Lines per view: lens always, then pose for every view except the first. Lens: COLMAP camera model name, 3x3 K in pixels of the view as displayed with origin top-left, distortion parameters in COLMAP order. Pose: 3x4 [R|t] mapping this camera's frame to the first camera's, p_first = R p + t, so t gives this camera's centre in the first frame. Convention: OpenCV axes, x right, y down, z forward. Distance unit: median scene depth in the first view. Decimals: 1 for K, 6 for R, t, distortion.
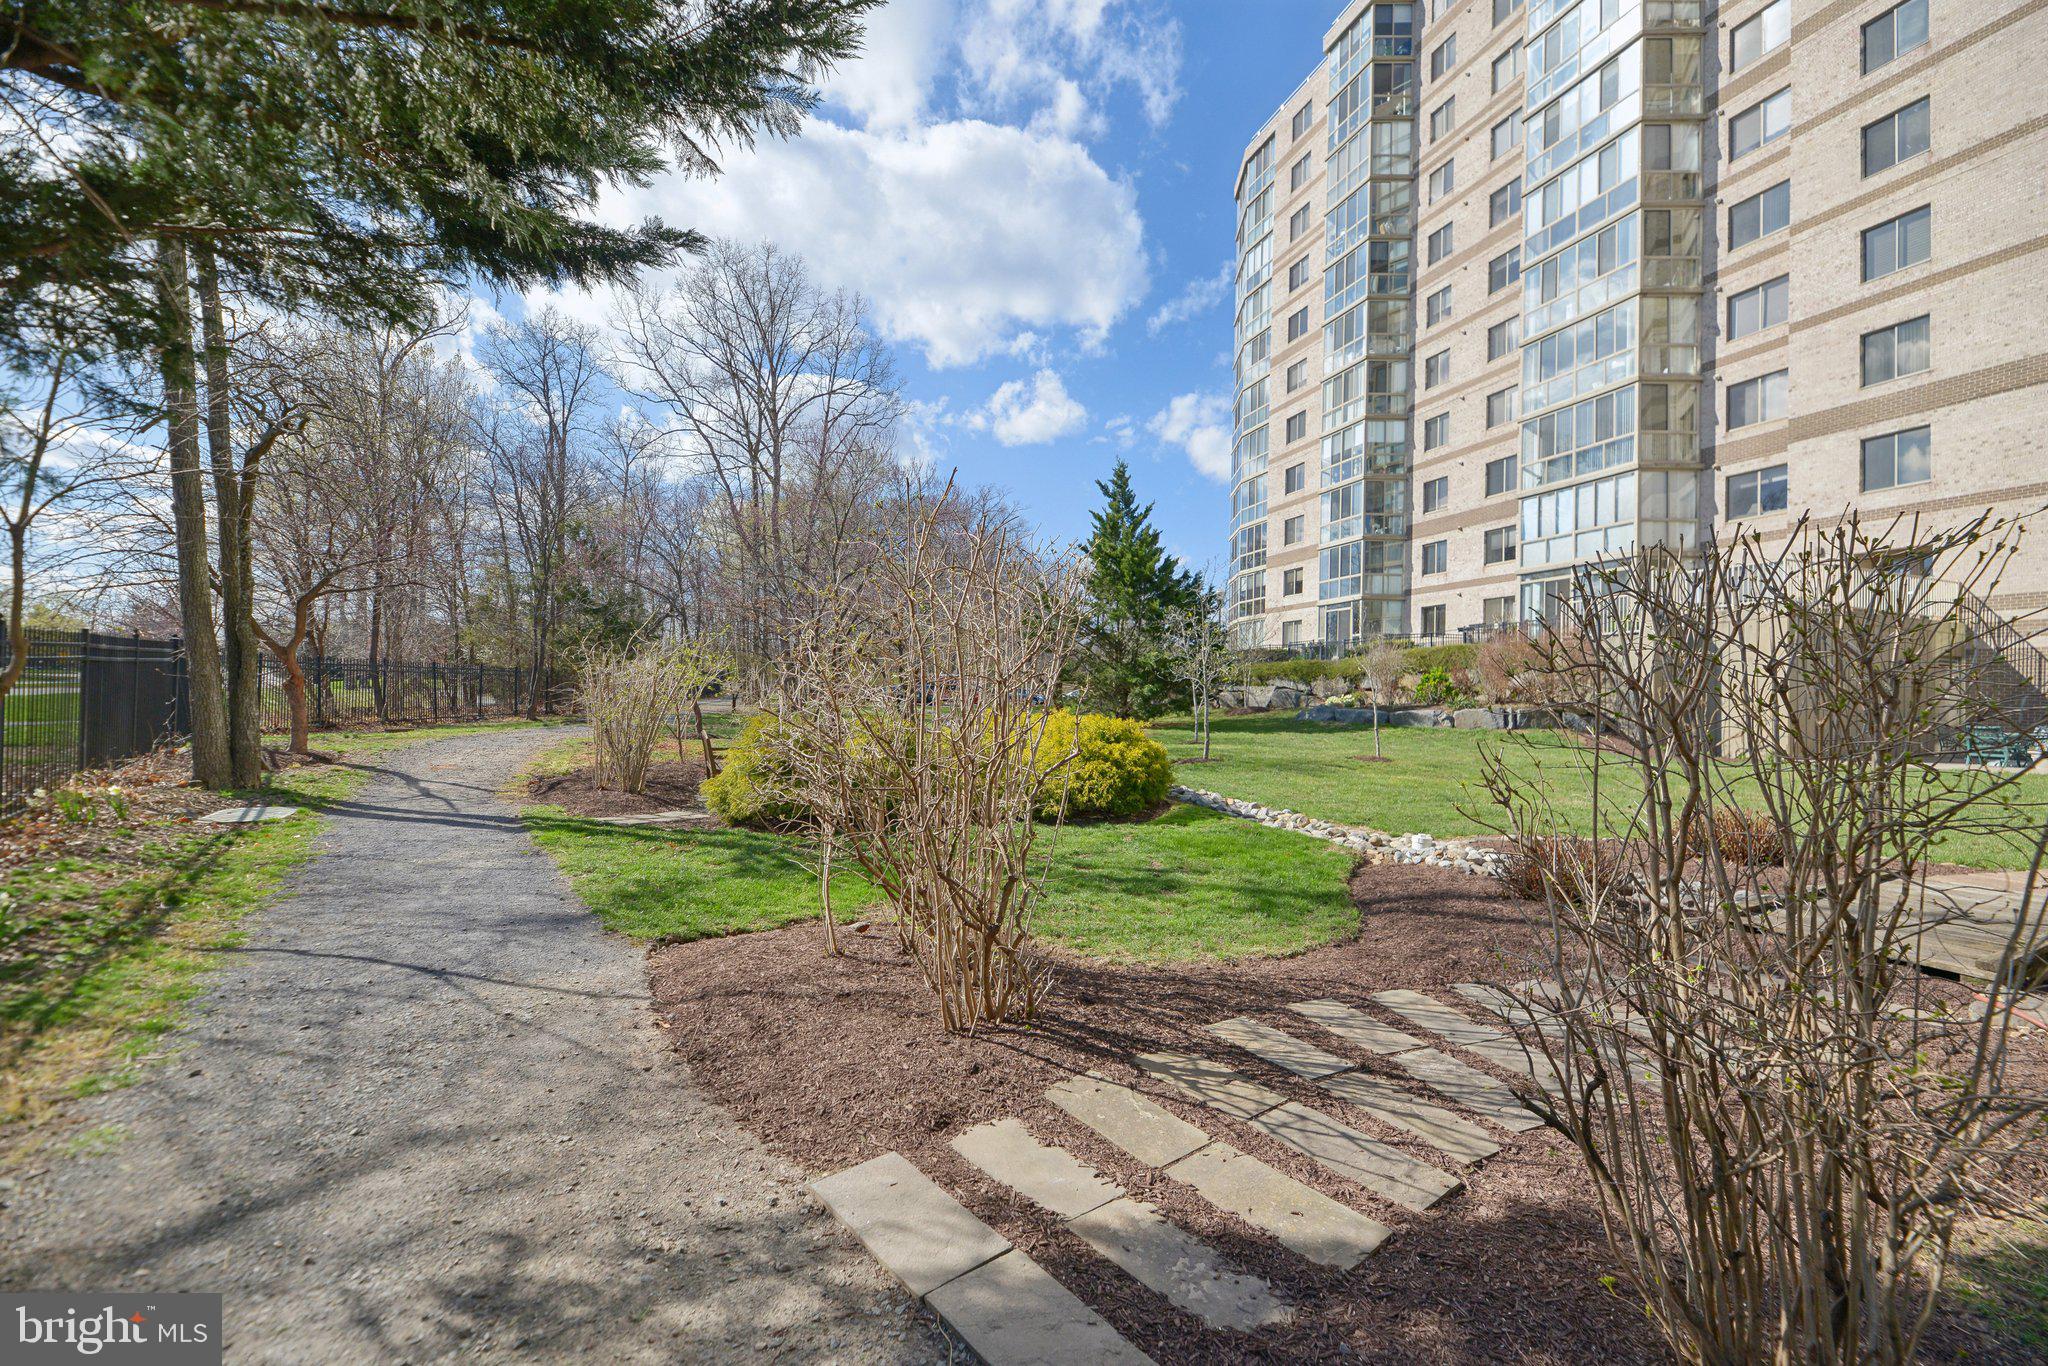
lens RADIAL K [[829.5, 0, 1024.8], [0, 829.5, 683.2], [0, 0, 1]] dist [0.000351, -0.002297]
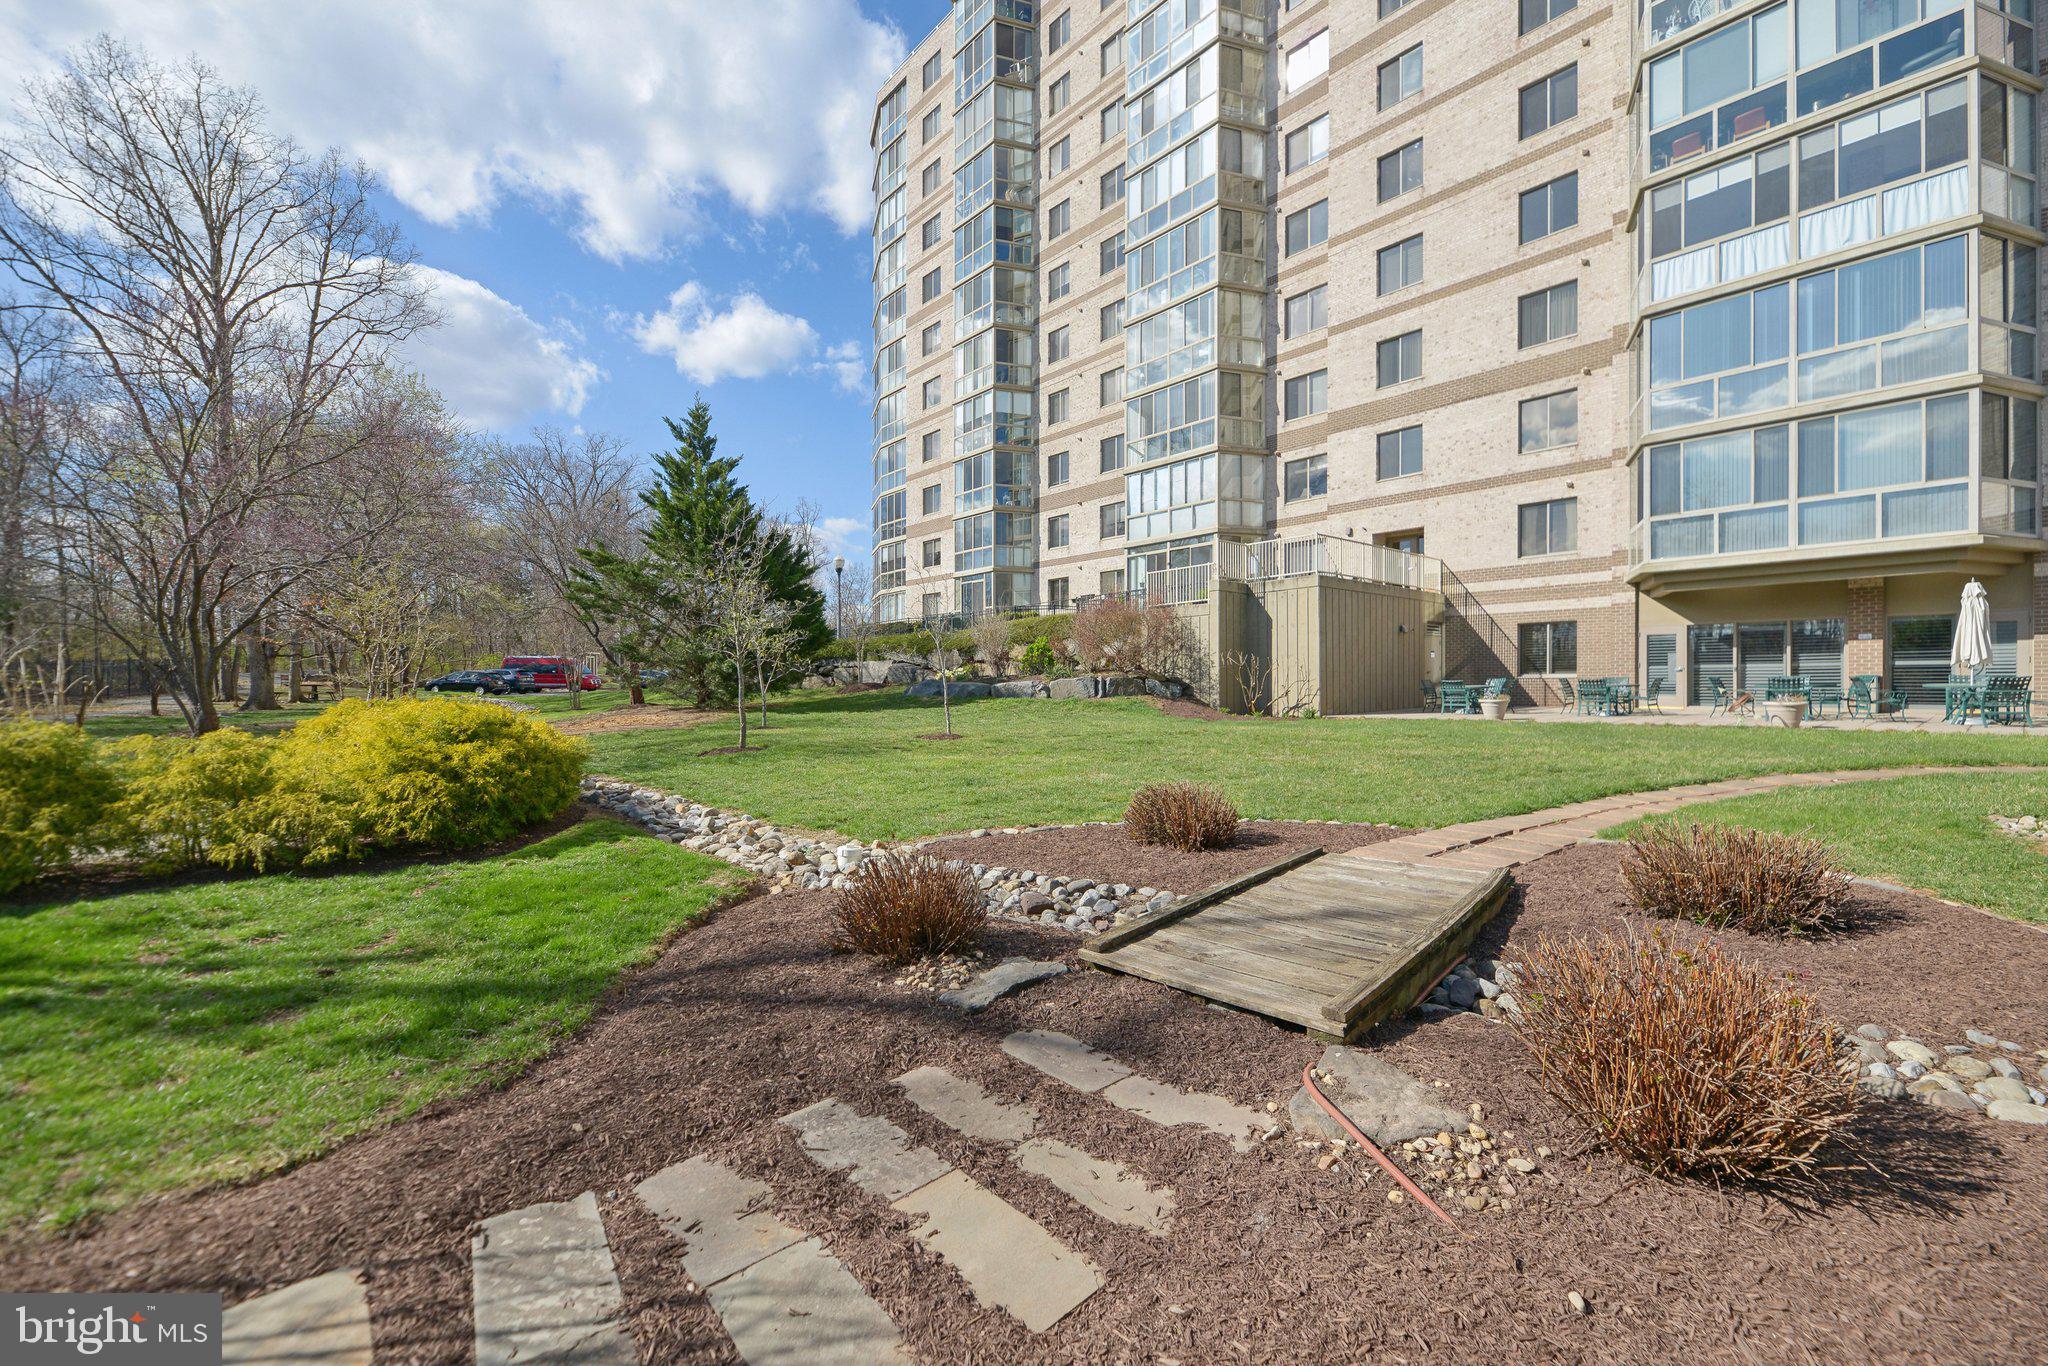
lens RADIAL K [[829.5, 0, 1023.5], [0, 829.5, 686.5], [0, 0, 1]] dist [0.000351, -0.002297]
pose [[0.935936, -0.032074, 0.350707, 0.110177], [0.021319, 0.999178, 0.034487, 0.004143], [-0.351525, -0.024801, 0.935850, 0.069895]]
